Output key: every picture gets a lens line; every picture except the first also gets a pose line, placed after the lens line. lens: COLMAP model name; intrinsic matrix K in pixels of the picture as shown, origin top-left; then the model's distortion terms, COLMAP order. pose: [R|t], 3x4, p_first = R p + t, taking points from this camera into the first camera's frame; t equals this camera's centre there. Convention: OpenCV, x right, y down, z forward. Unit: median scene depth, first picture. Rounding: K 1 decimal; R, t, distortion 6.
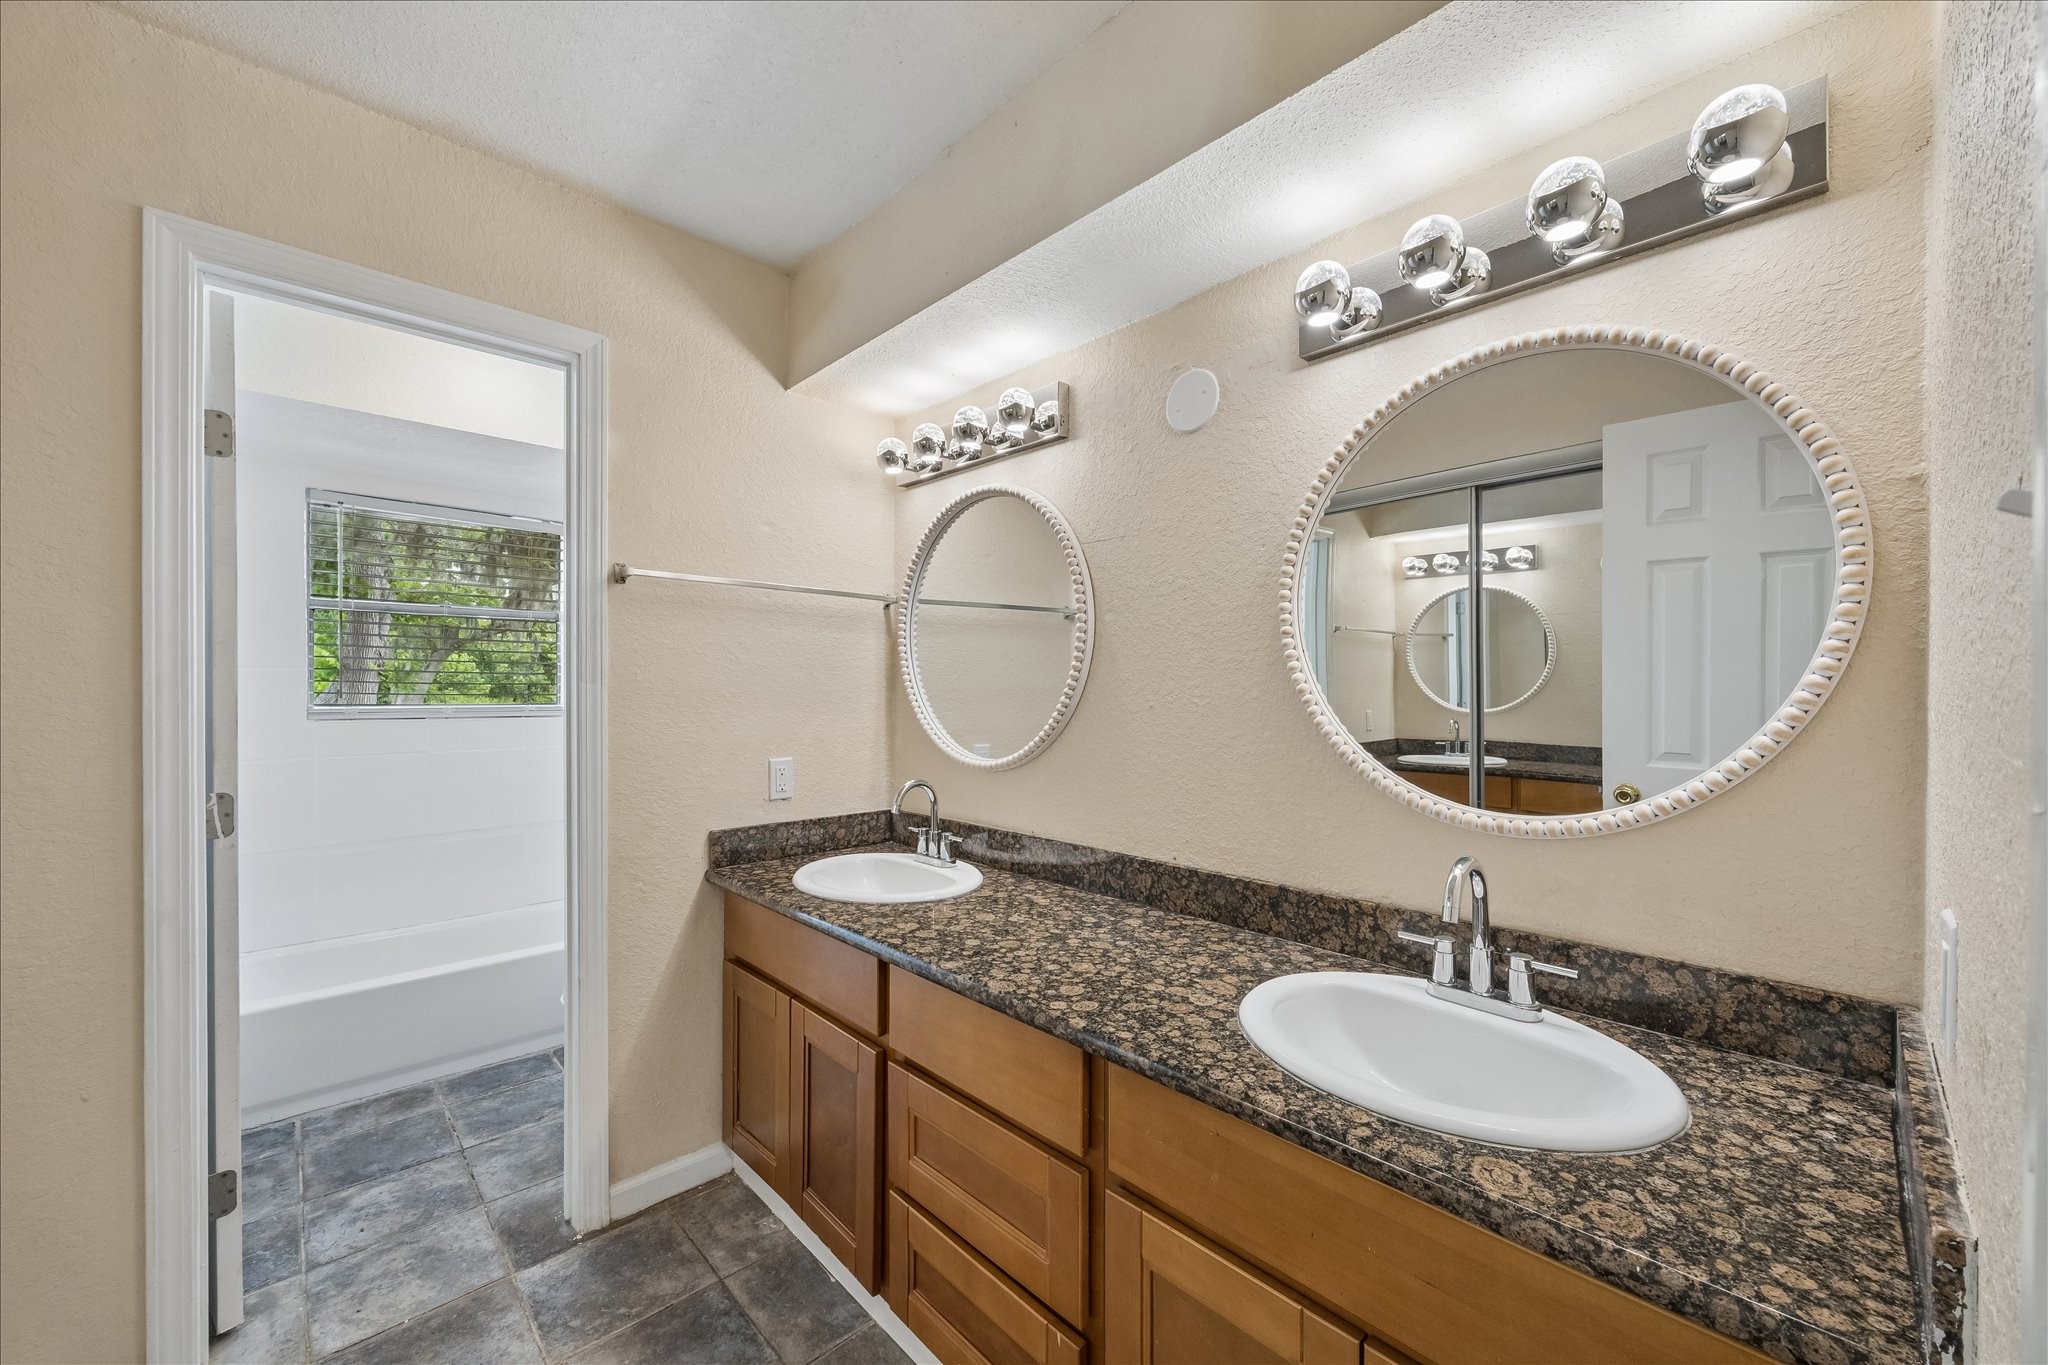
lens RADIAL K [[793.0, 0, 1024.0], [0, 793.0, 682.5], [0, 0, 1]] dist [-0.000270, -0.000057]
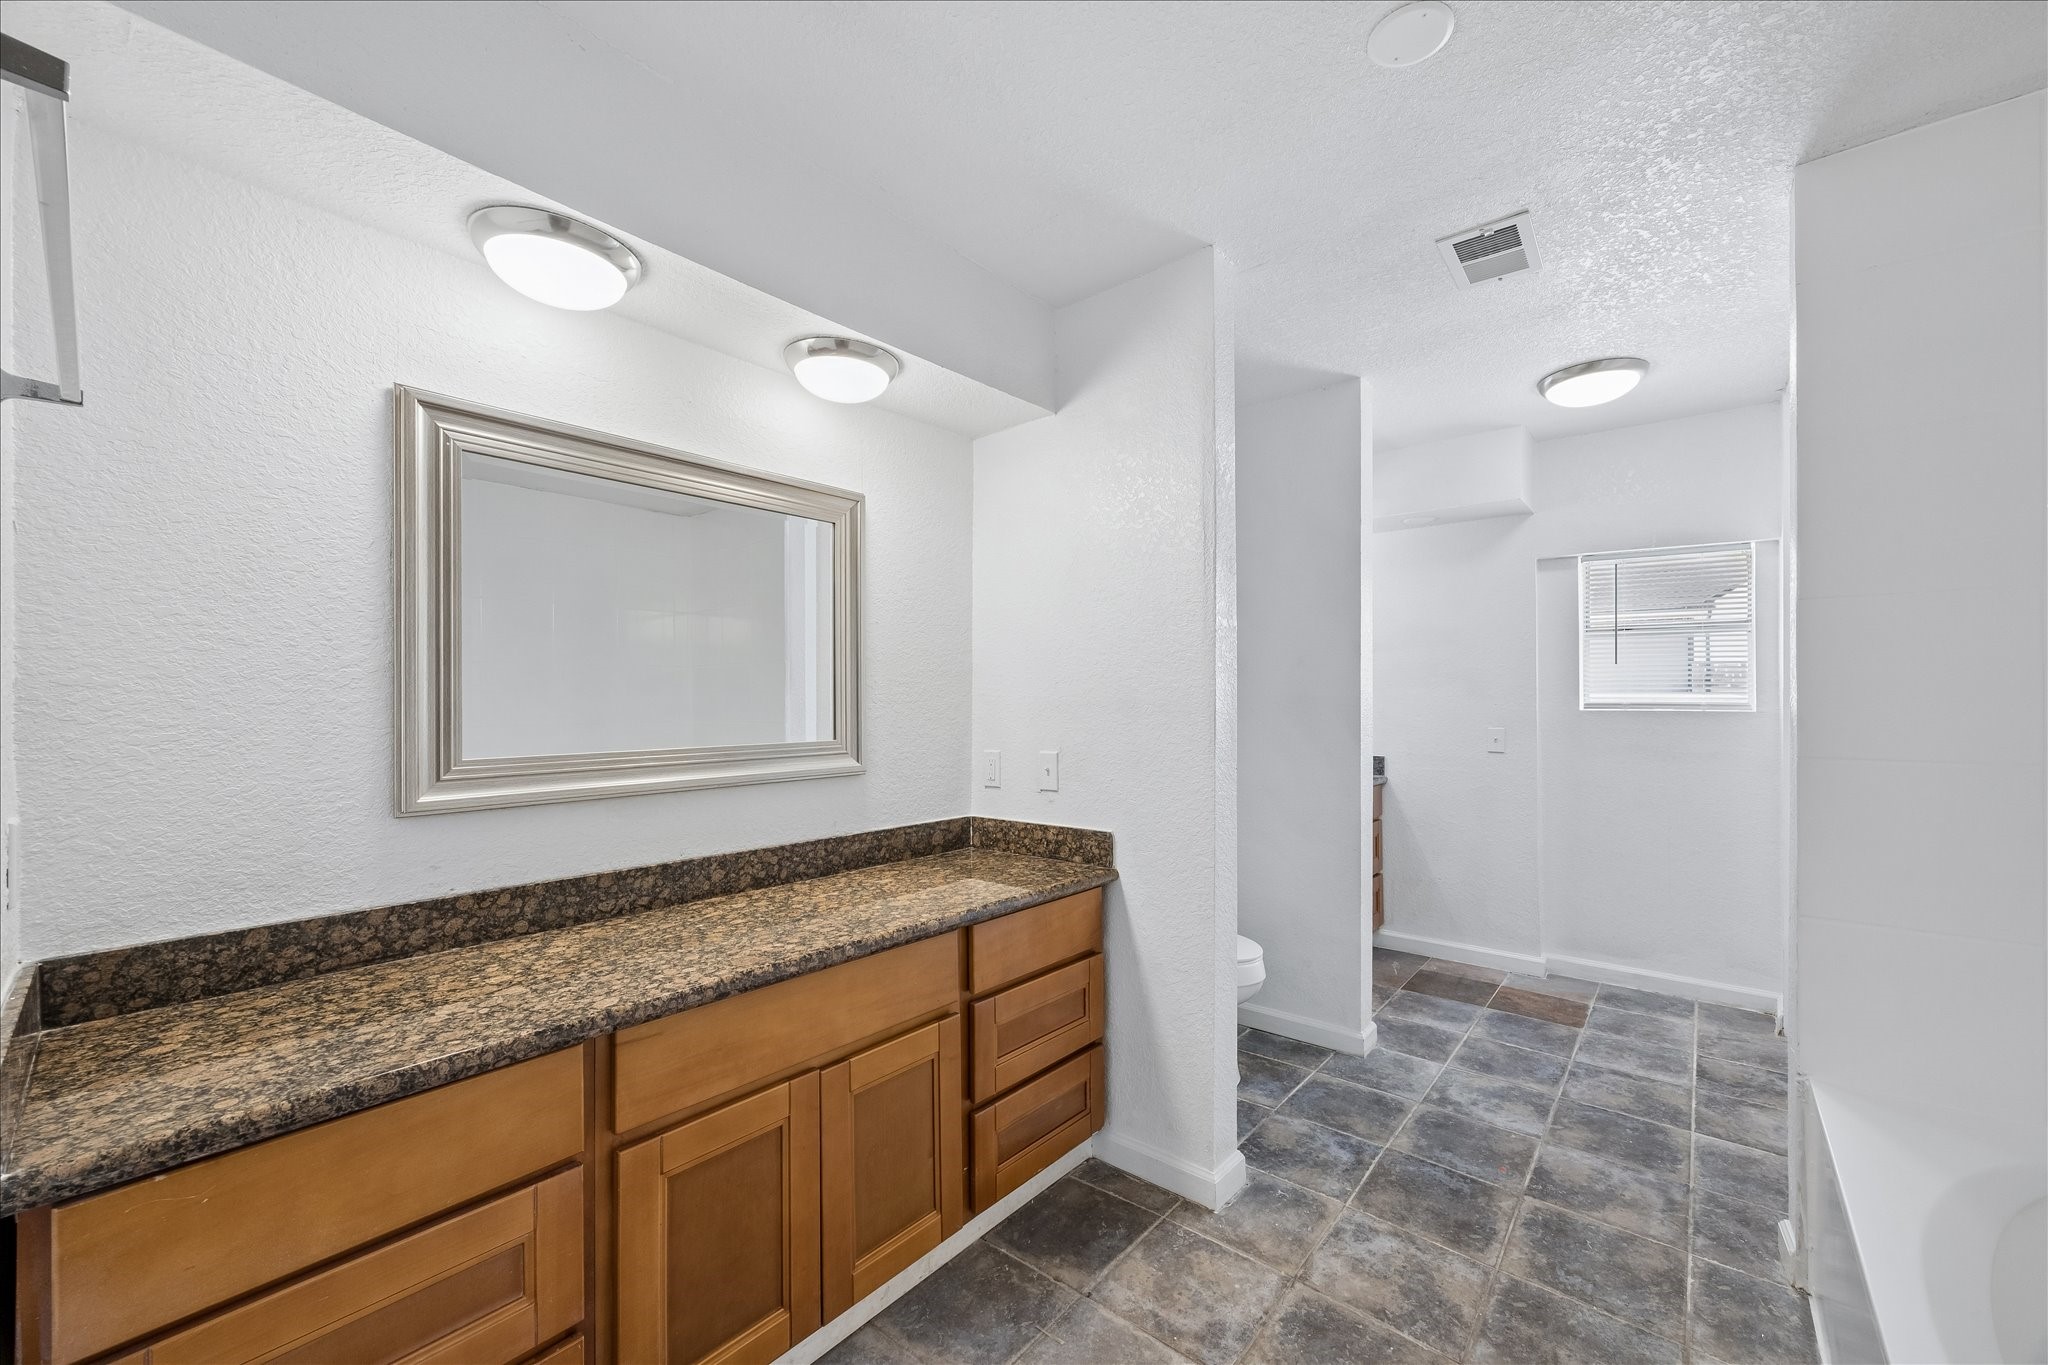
lens RADIAL K [[793.0, 0, 1024.0], [0, 793.0, 682.5], [0, 0, 1]] dist [-0.000270, -0.000057]
pose [[-0.101268, 0.006179, 0.994840, -1.288272], [-0.000285, 0.999980, -0.006240, 0.012704], [-0.994859, -0.000915, -0.101264, 1.019229]]
